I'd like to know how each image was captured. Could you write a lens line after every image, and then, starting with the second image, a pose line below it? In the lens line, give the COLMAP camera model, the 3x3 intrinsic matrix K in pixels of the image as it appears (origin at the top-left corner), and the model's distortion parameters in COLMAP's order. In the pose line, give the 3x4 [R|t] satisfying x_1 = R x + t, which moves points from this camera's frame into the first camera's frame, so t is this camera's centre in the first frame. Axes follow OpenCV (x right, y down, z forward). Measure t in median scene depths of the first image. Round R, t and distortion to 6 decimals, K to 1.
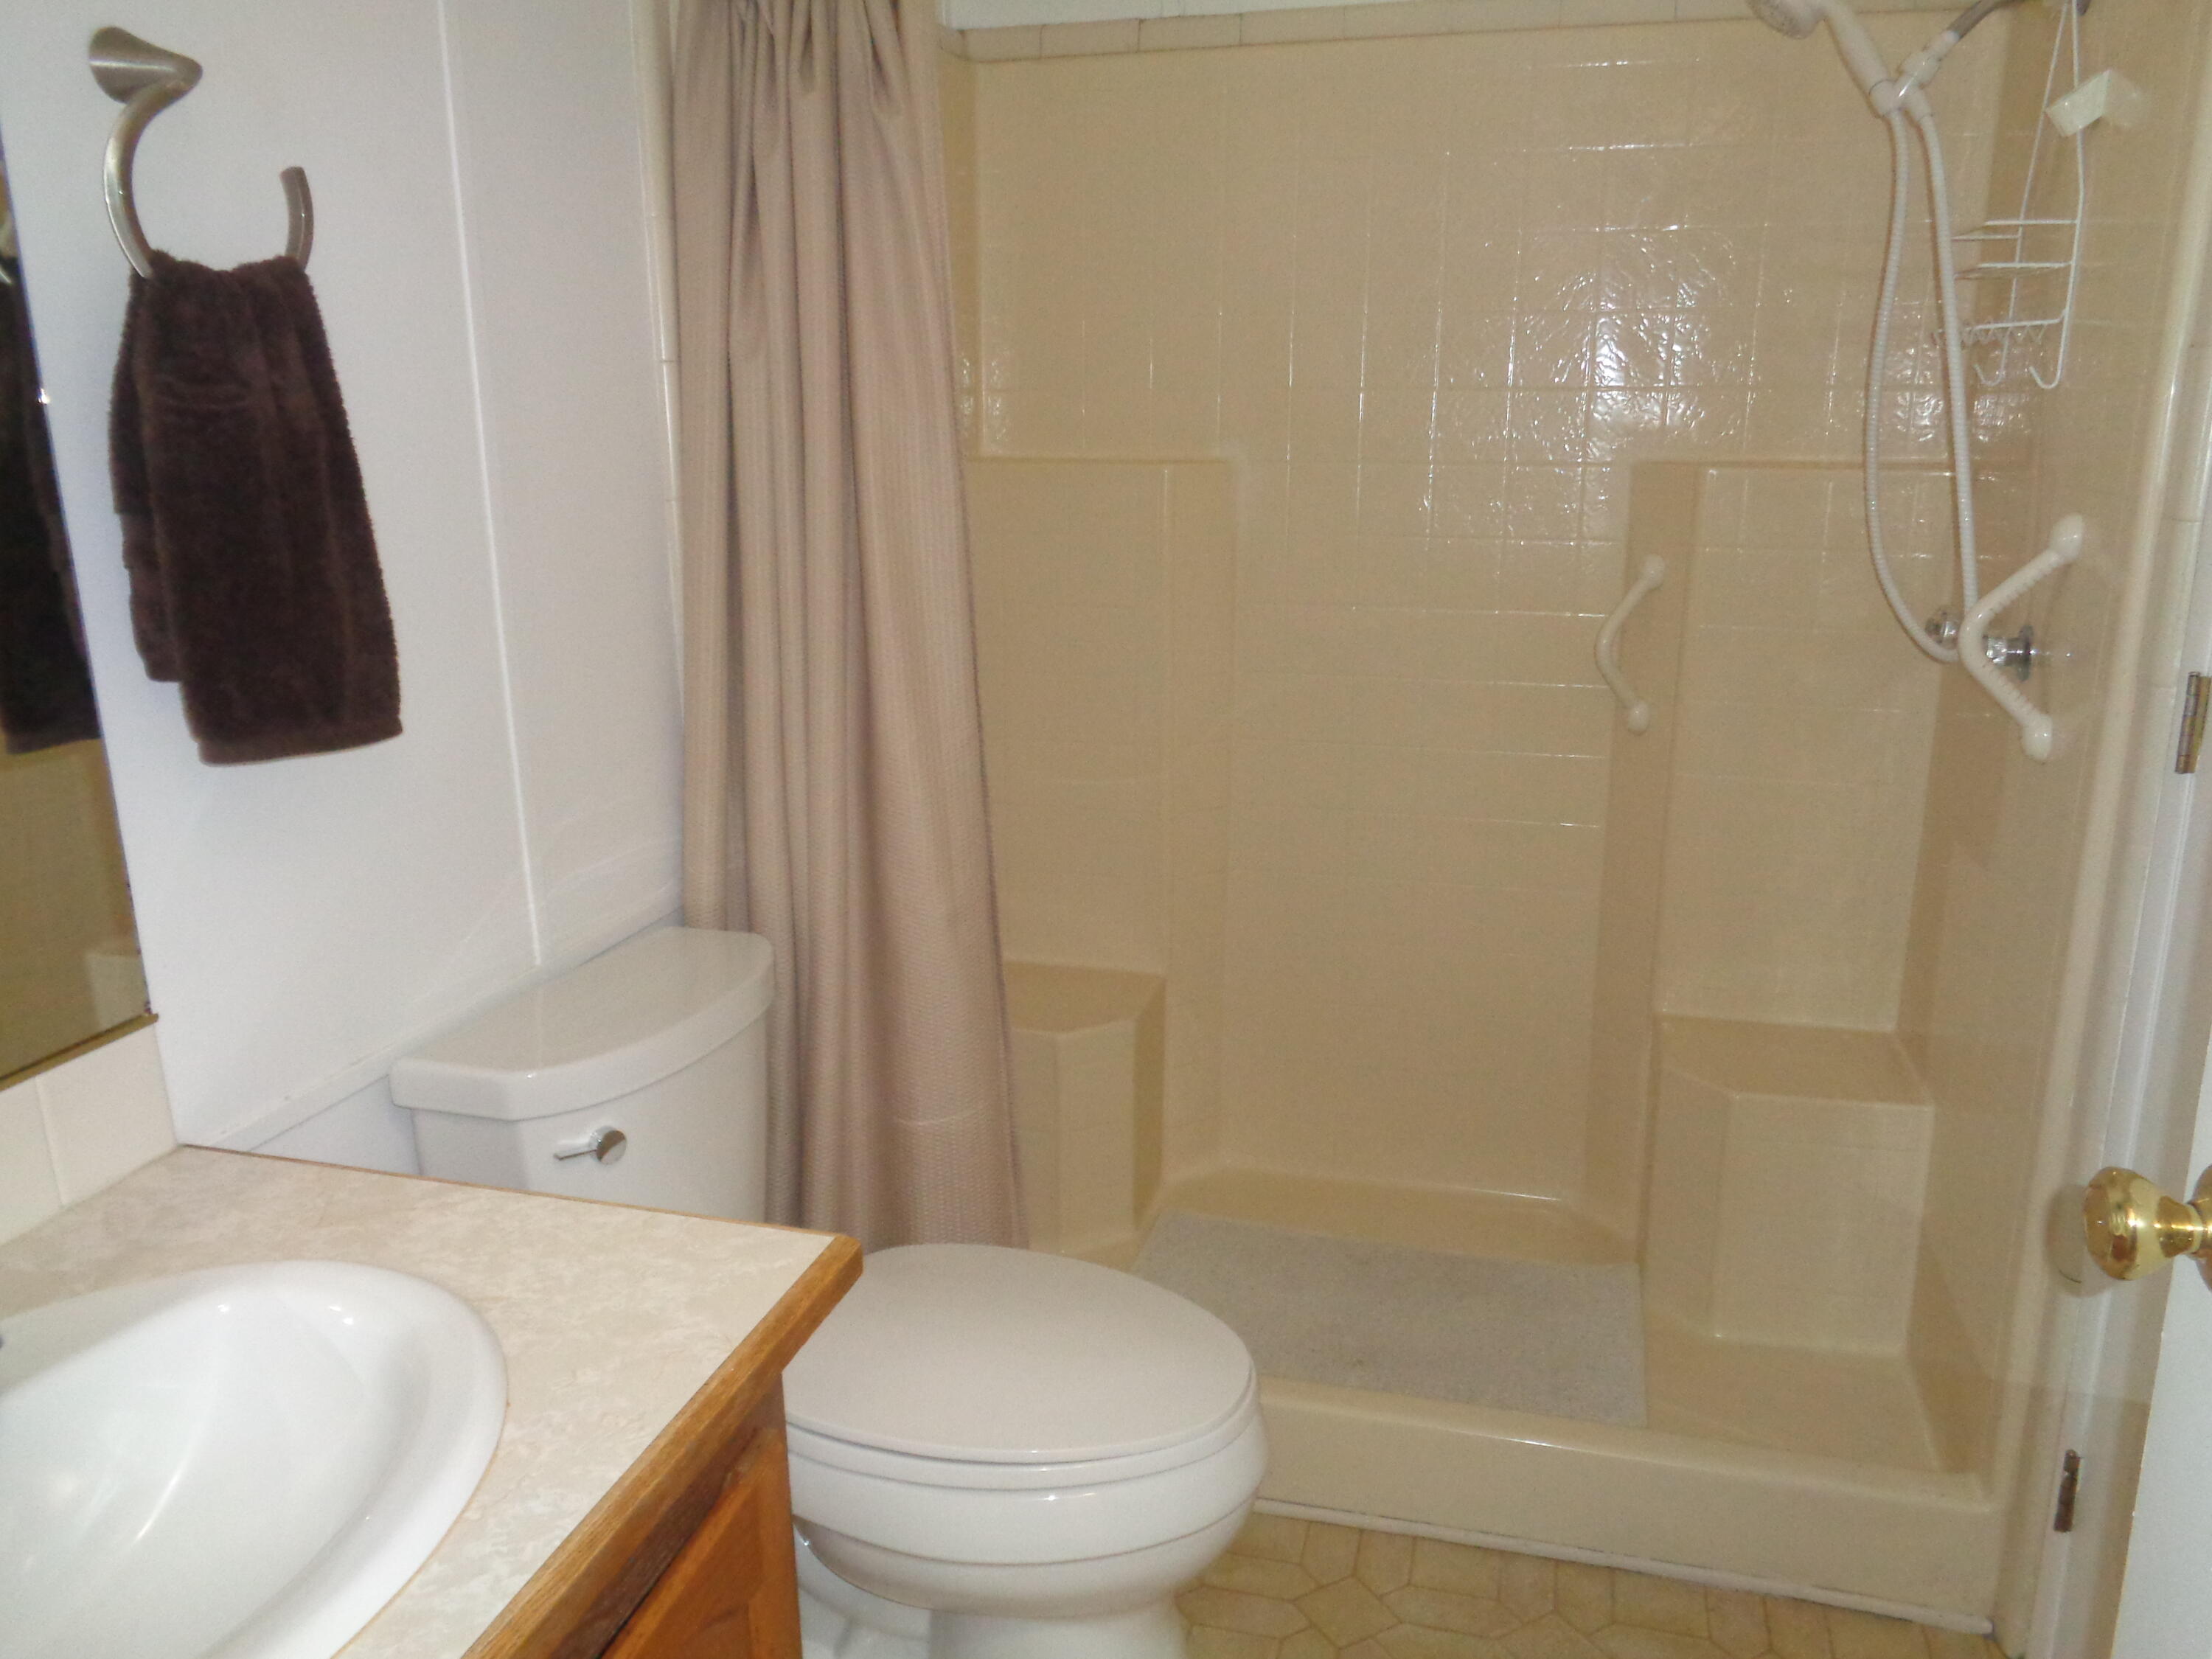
lens RADIAL K [[1649.0, 0, 1110.0], [0, 1649.0, 814.5], [0, 0, 1]] dist [-0.005527, 0.005246]
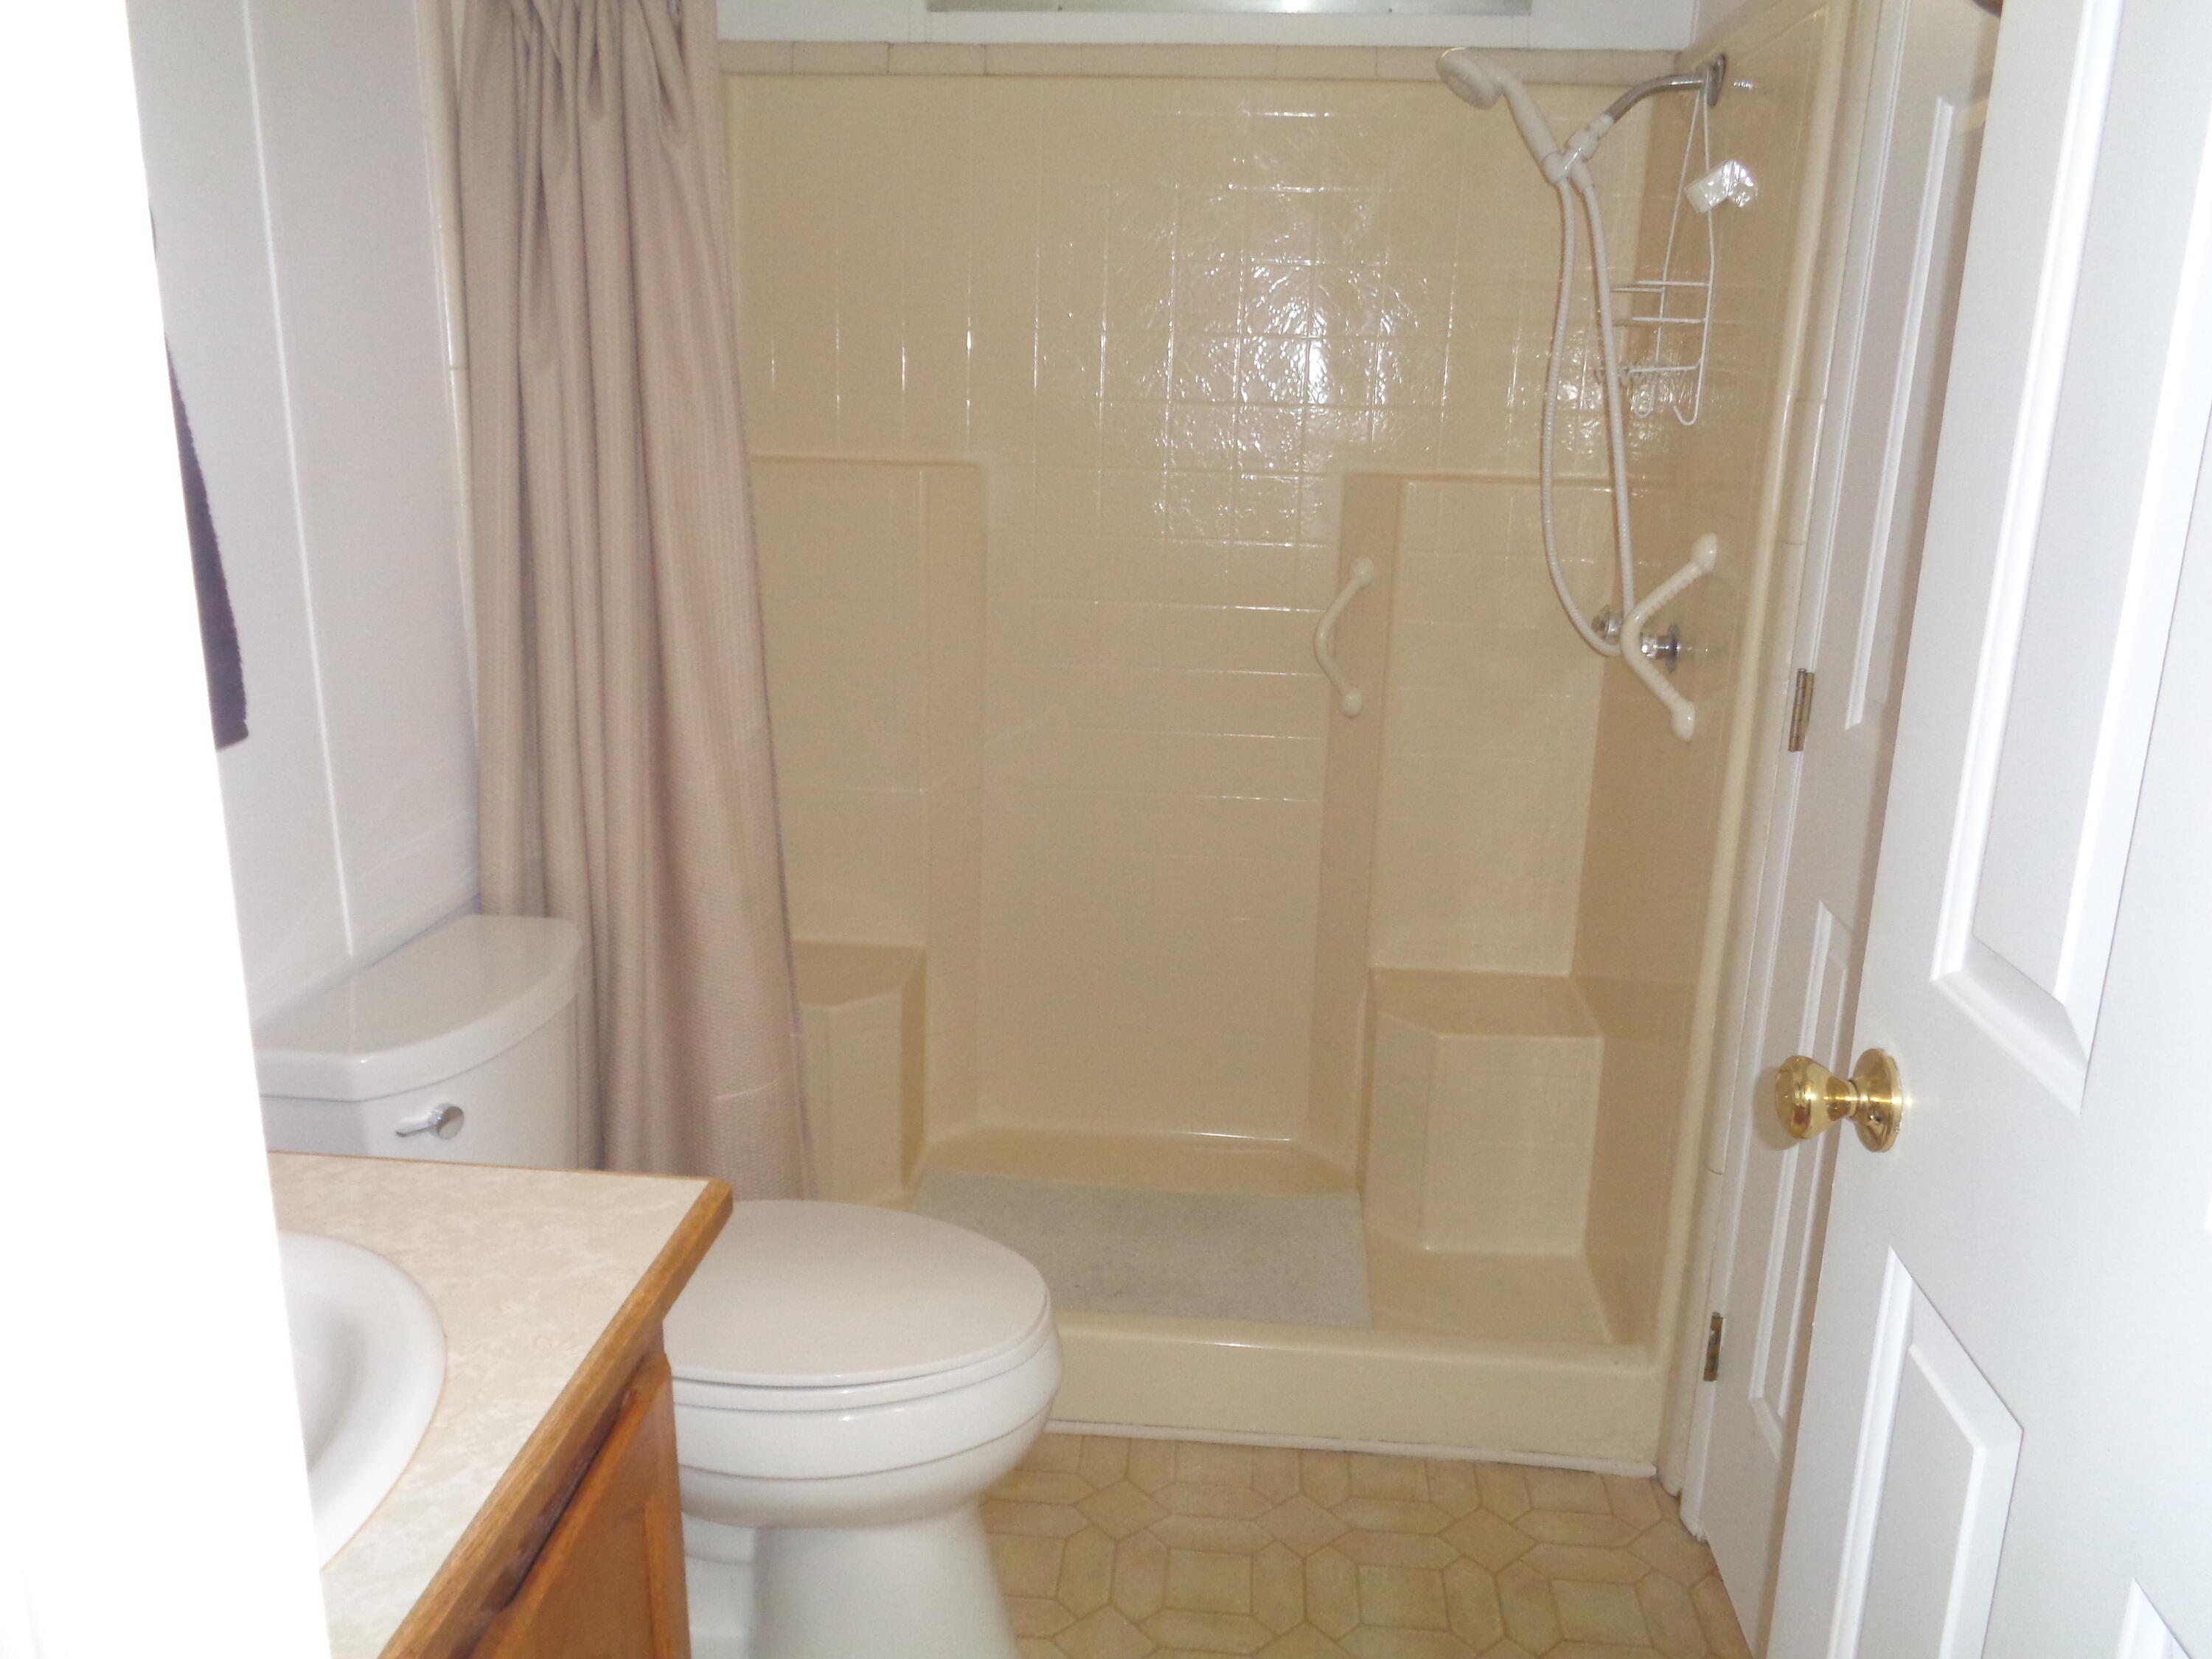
lens RADIAL K [[1649.0, 0, 1110.0], [0, 1649.0, 814.5], [0, 0, 1]] dist [-0.005527, 0.005246]
pose [[0.983579, -0.019310, 0.179444, -0.056409], [0.016841, 0.999742, 0.015273, -0.004223], [-0.179692, -0.012000, 0.983650, -0.092880]]
